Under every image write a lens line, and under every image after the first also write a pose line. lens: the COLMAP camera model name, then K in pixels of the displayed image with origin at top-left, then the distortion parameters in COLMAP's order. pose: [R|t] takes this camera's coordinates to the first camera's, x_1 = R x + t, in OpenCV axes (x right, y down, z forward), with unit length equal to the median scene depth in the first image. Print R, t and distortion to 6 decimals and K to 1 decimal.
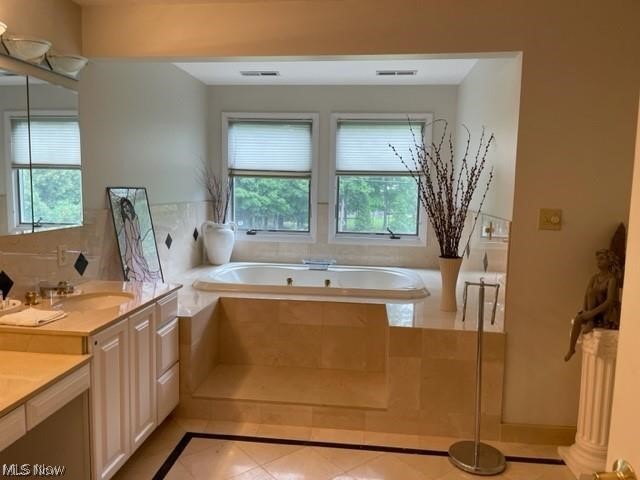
lens RADIAL K [[491.6, 0, 318.6], [0, 491.6, 241.1], [0, 0, 1]] dist [0.054589, -0.051497]
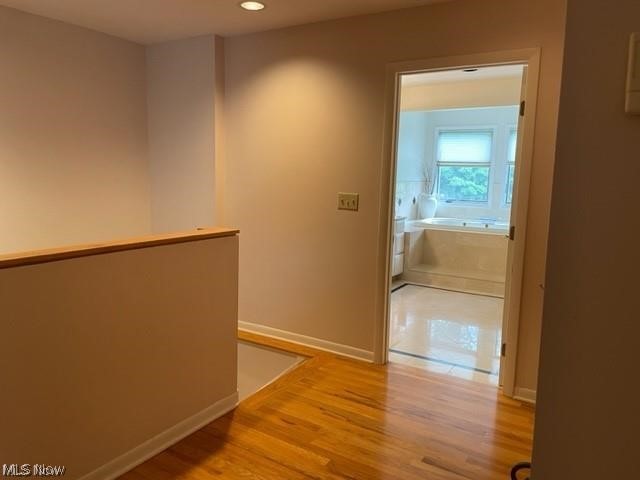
lens RADIAL K [[491.6, 0, 317.7], [0, 491.6, 239.1], [0, 0, 1]] dist [0.054589, -0.051497]
pose [[0.905728, 0.060495, -0.419520, 0.162188], [-0.053934, 0.998166, 0.027494, 0.087024], [0.420413, -0.002275, 0.907330, -0.651967]]
